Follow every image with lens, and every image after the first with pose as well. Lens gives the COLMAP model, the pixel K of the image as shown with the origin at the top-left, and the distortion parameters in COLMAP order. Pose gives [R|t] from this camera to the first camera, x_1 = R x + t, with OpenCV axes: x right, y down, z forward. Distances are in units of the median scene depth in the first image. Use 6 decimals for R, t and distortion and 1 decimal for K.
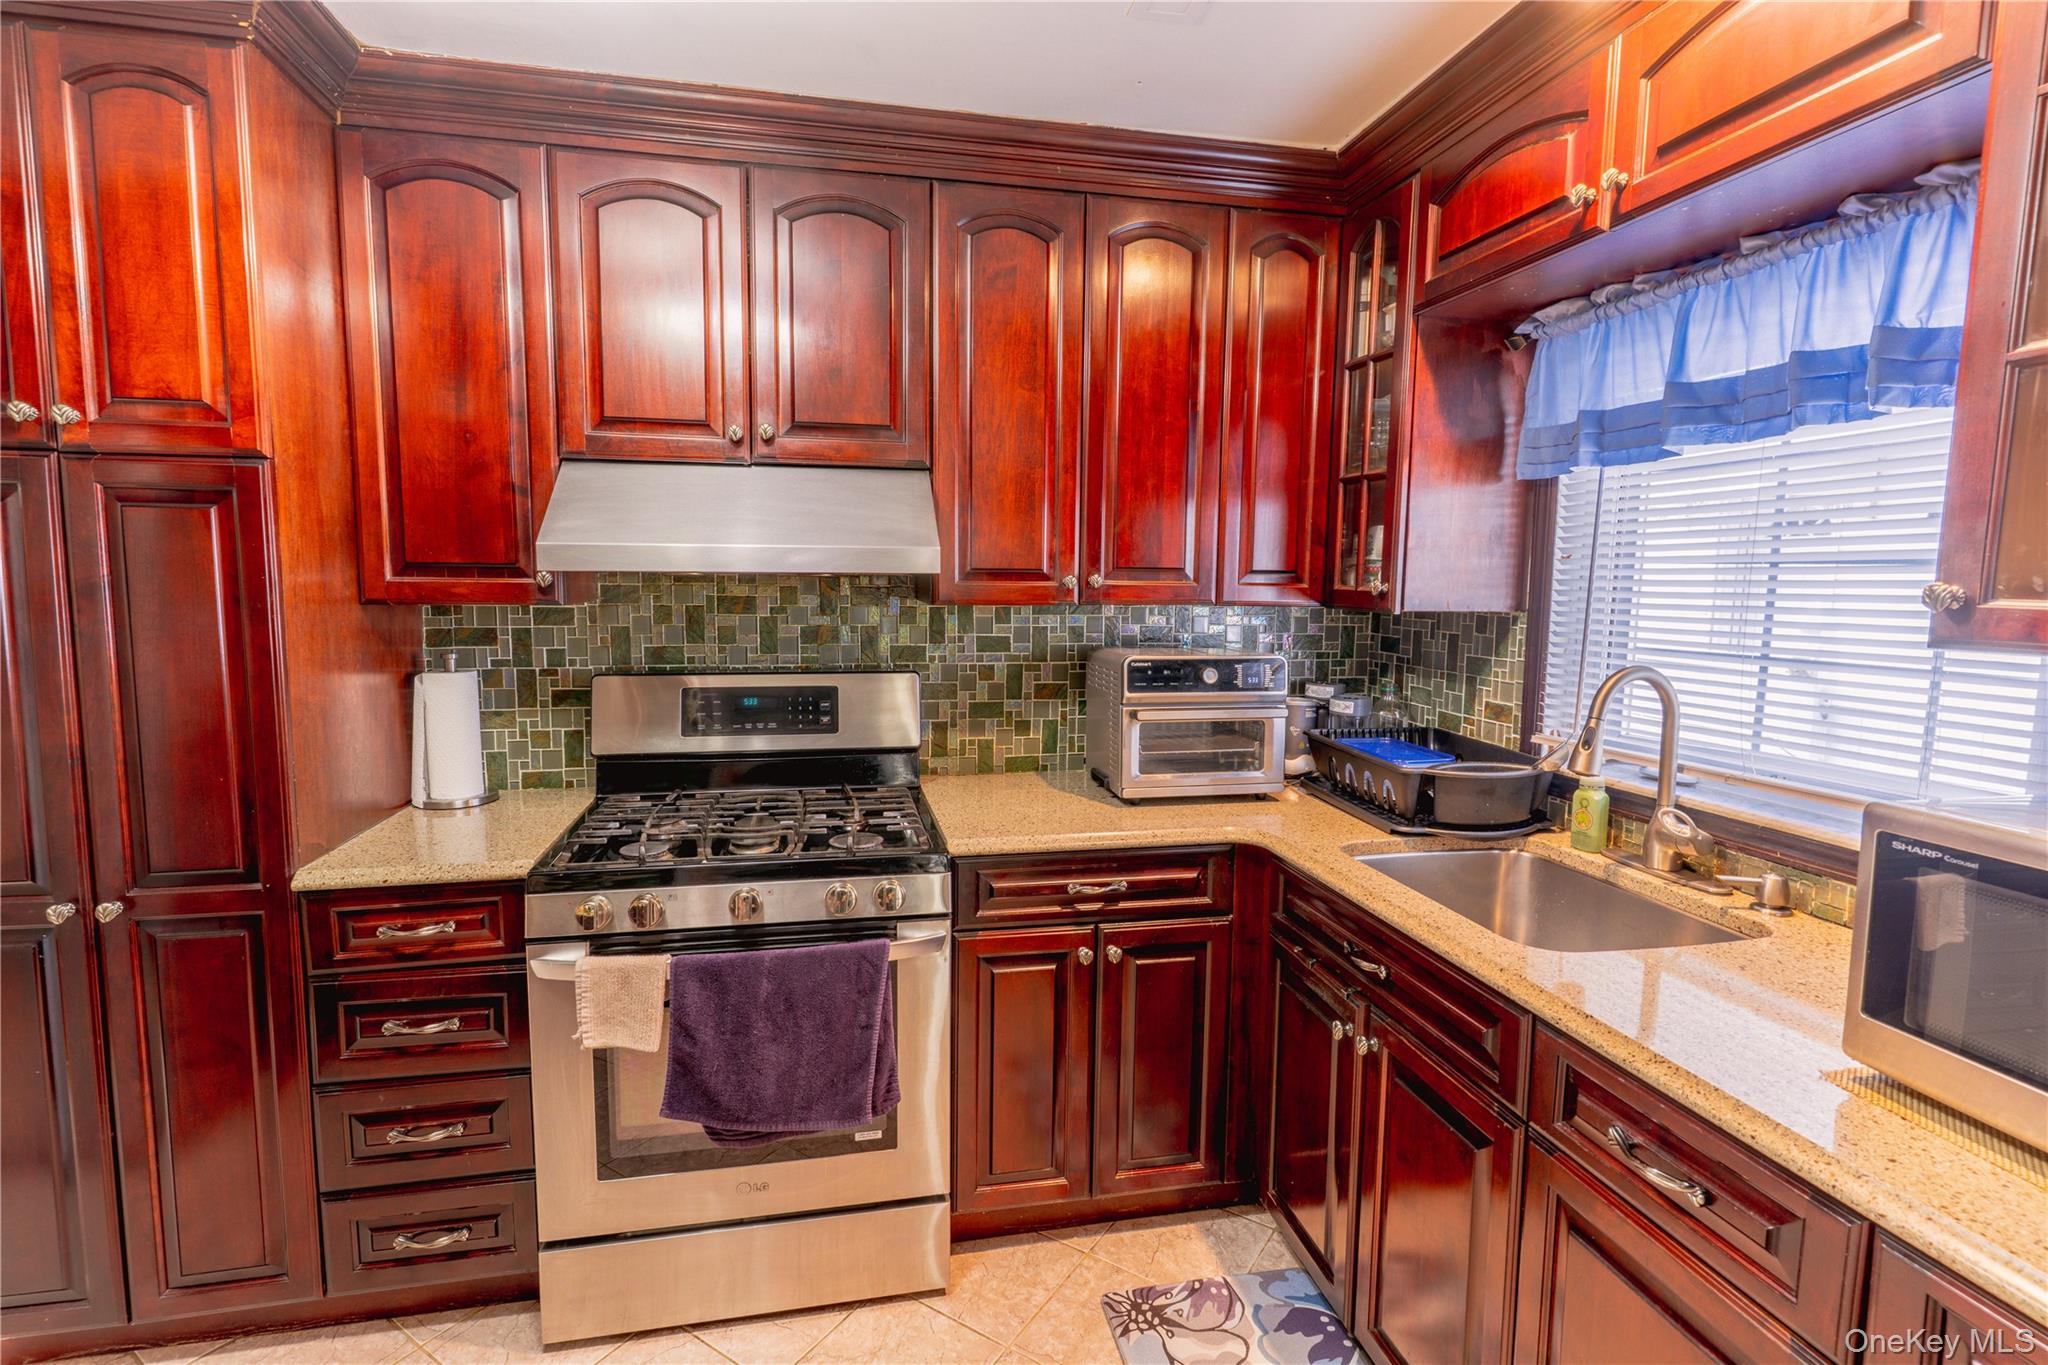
lens RADIAL K [[983.3, 0, 1027.3], [0, 983.3, 679.0], [0, 0, 1]] dist [0.003714, -0.000788]
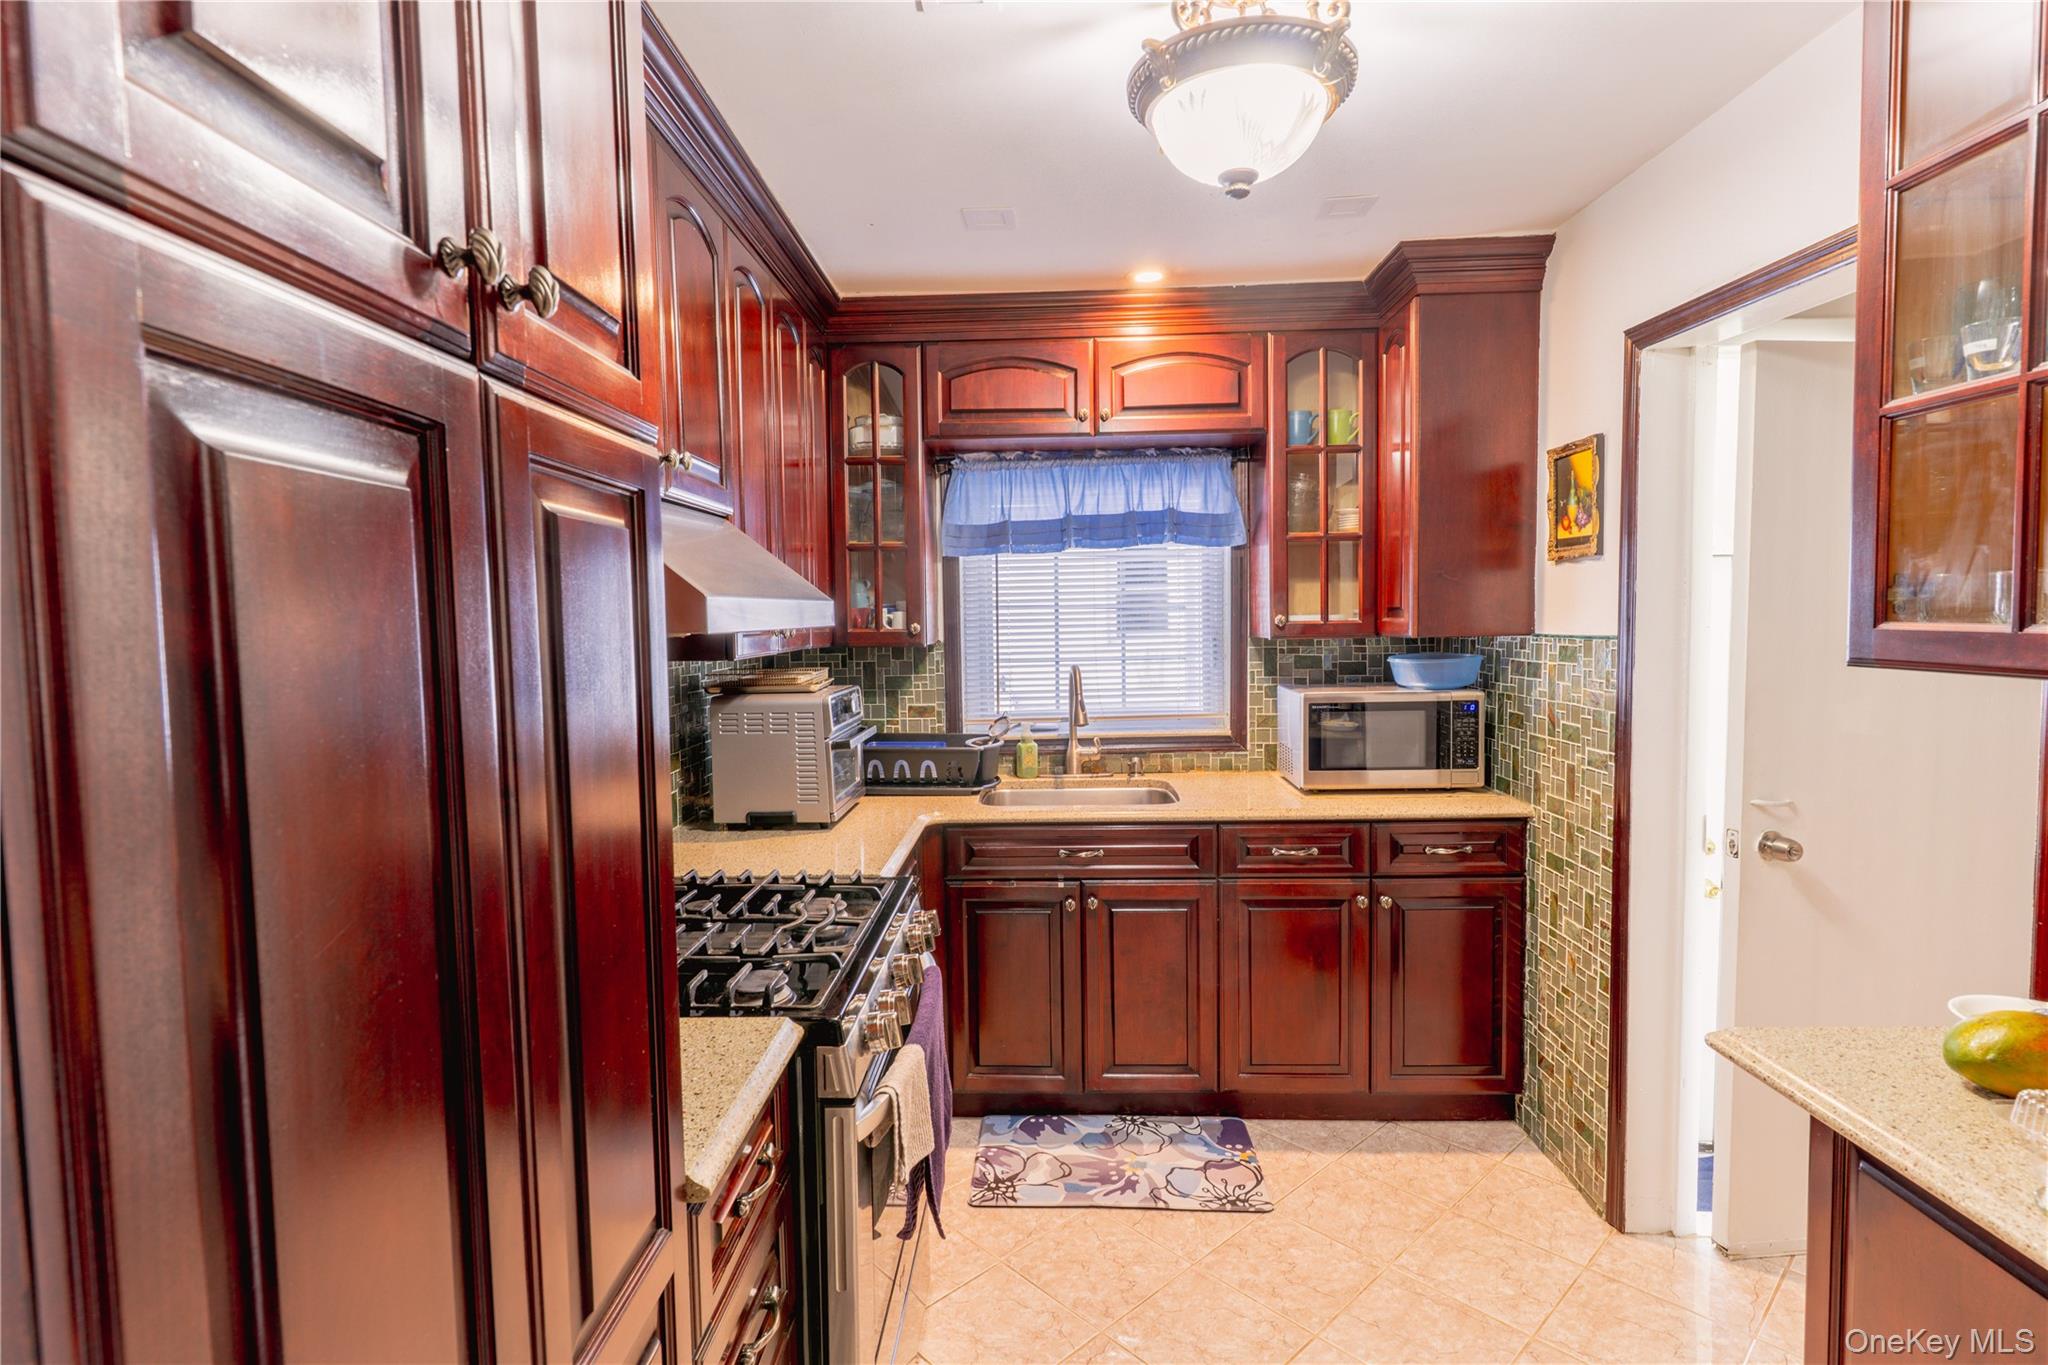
lens RADIAL K [[983.3, 0, 1021.0], [0, 983.3, 680.1], [0, 0, 1]] dist [0.003714, -0.000788]
pose [[0.244673, -0.065743, 0.967374, -1.075161], [0.122457, 0.991805, 0.036431, -0.057422], [-0.961842, 0.109548, 0.250719, 0.574784]]
